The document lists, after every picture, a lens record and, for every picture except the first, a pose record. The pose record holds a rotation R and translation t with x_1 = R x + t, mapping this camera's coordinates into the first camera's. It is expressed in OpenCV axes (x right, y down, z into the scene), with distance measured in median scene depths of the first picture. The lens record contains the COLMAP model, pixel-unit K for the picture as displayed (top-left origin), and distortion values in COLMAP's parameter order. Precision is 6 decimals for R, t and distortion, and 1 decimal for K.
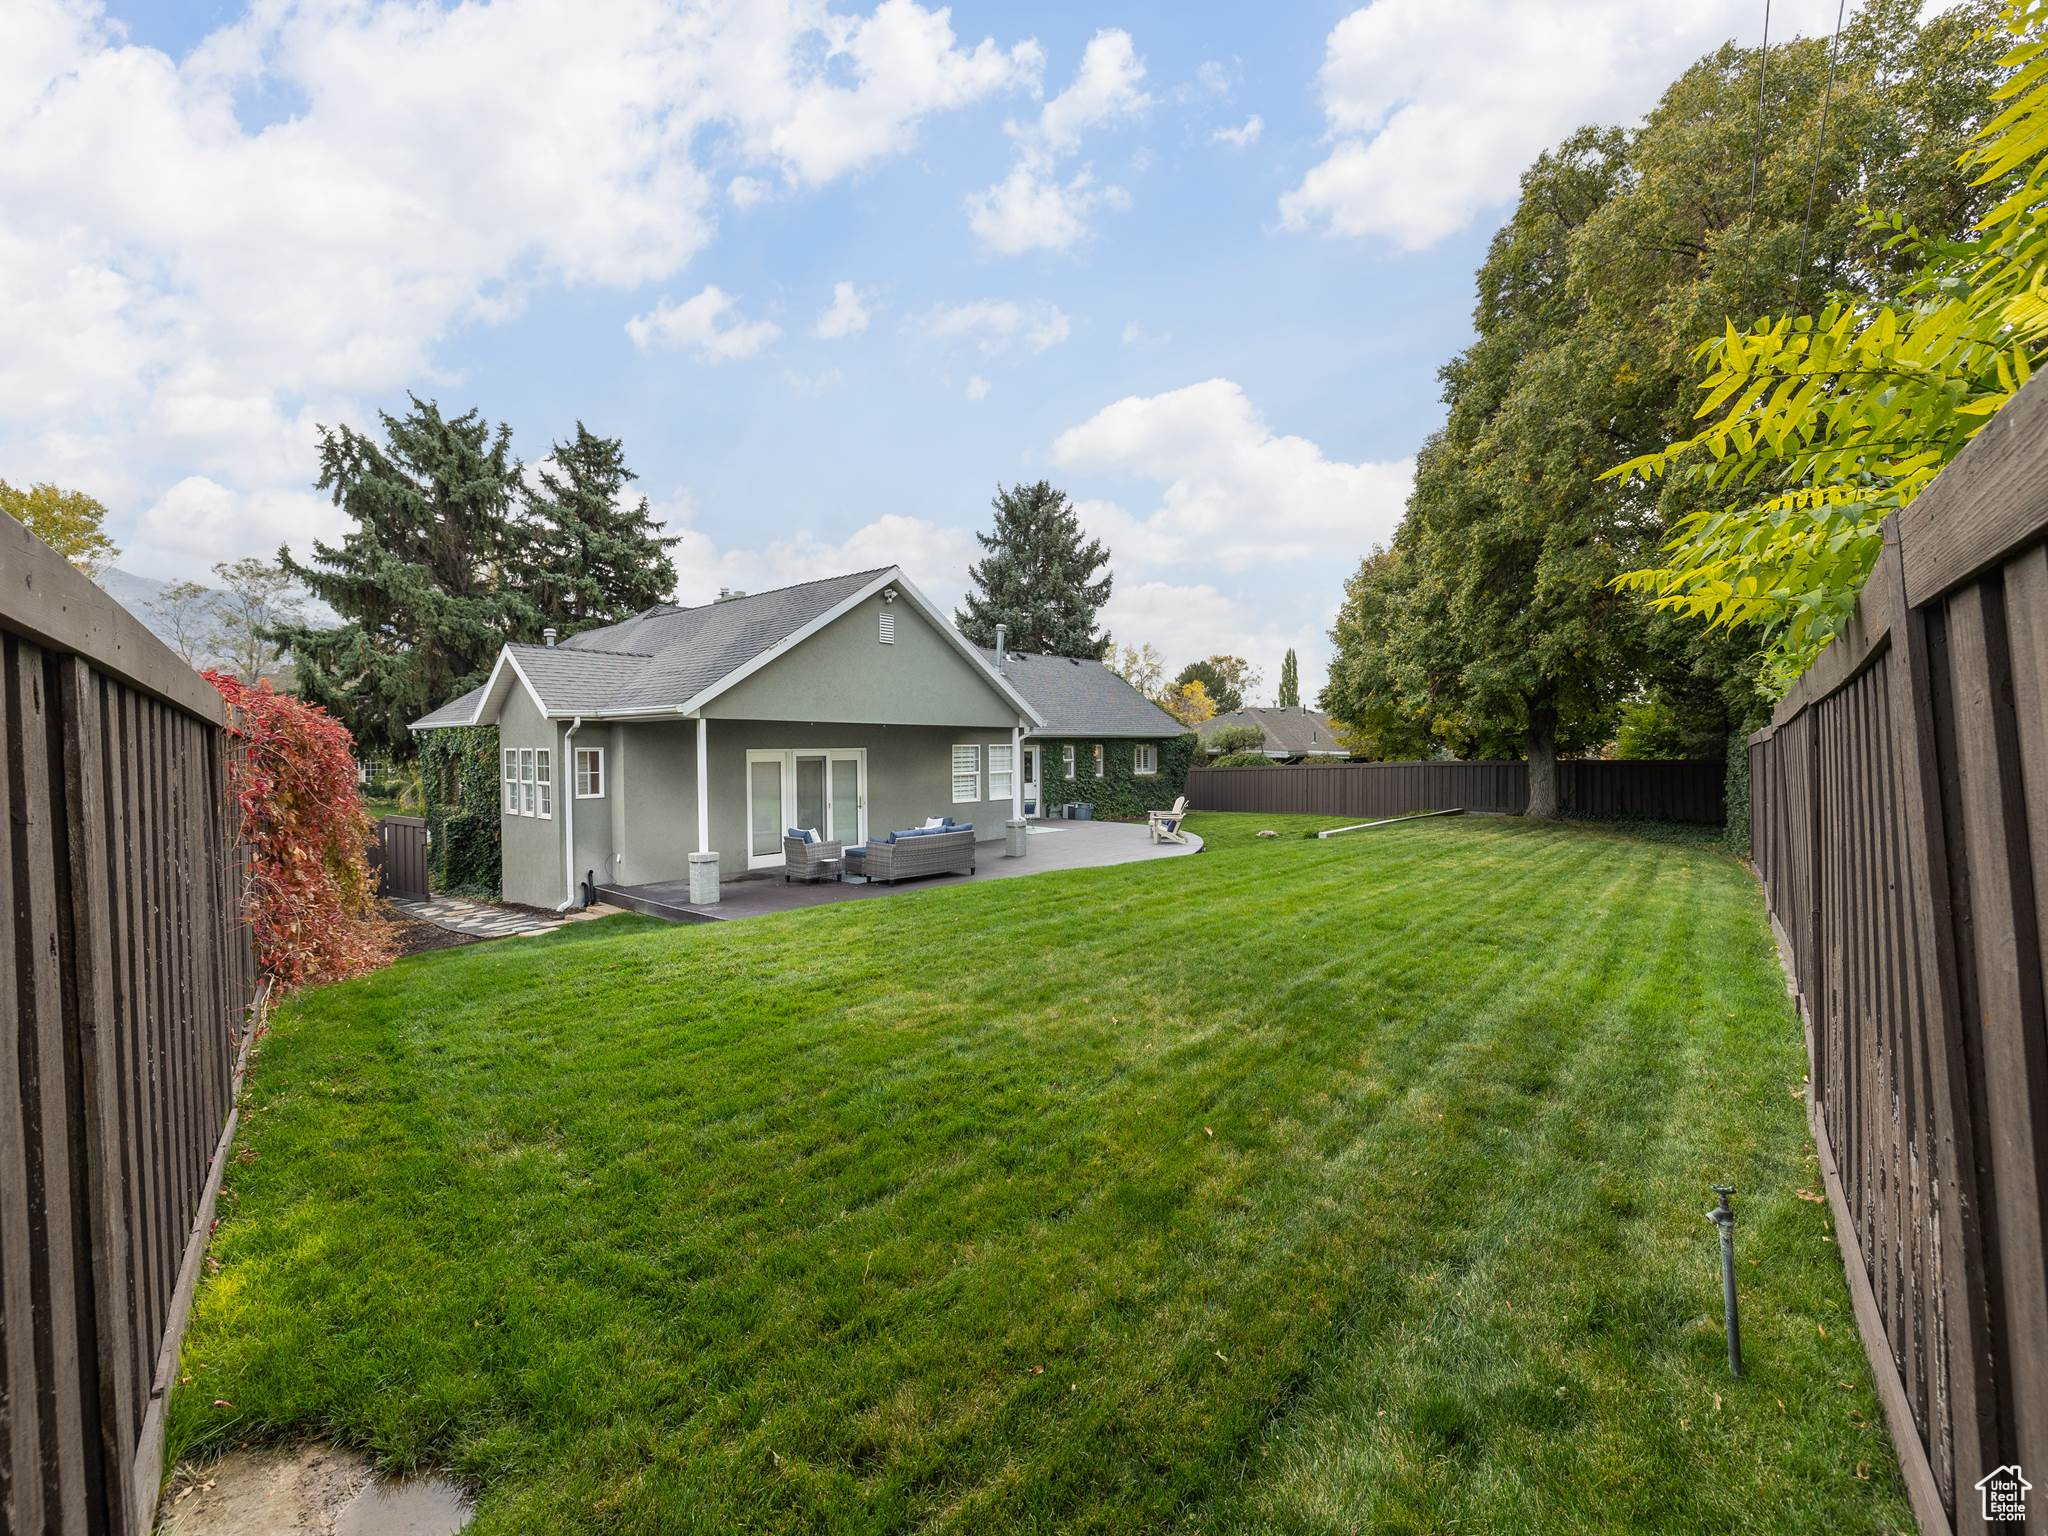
lens RADIAL K [[880.7, 0, 1019.2], [0, 880.7, 769.7], [0, 0, 1]] dist [0.014796, 0.000492]
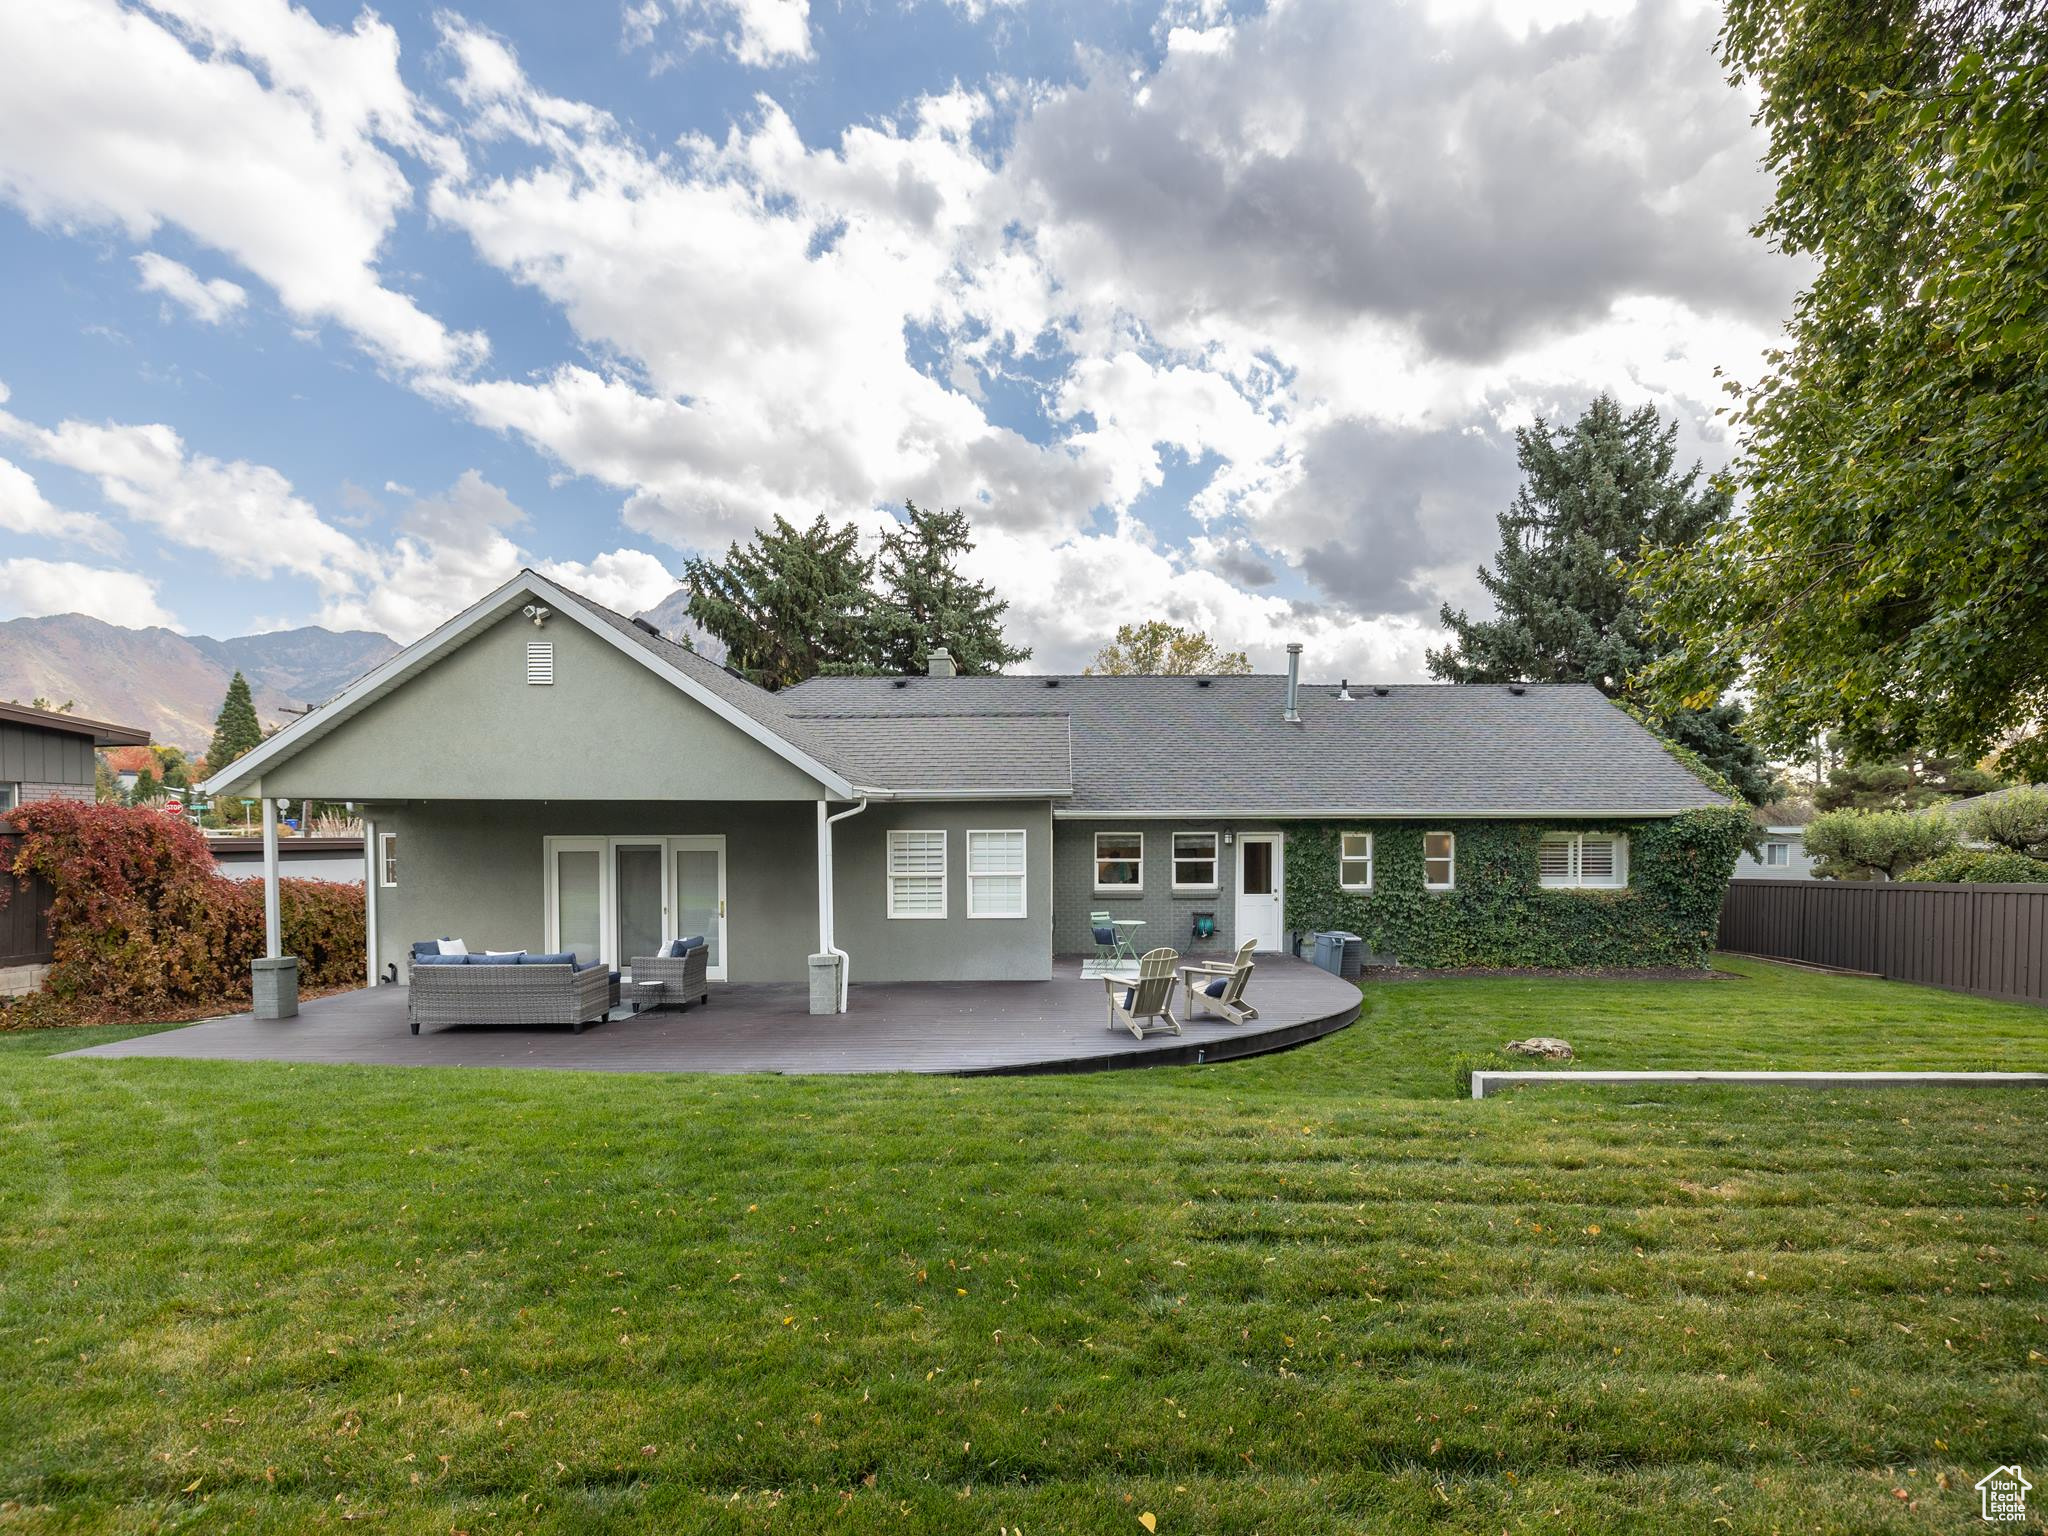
lens RADIAL K [[880.7, 0, 1069.2], [0, 880.7, 836.8], [0, 0, 1]] dist [0.014796, 0.000492]
pose [[0.673200, 0.009001, -0.739405, 0.370446], [-0.023314, 0.999687, -0.009057, -0.015526], [0.739093, 0.023336, 0.673199, 0.483837]]
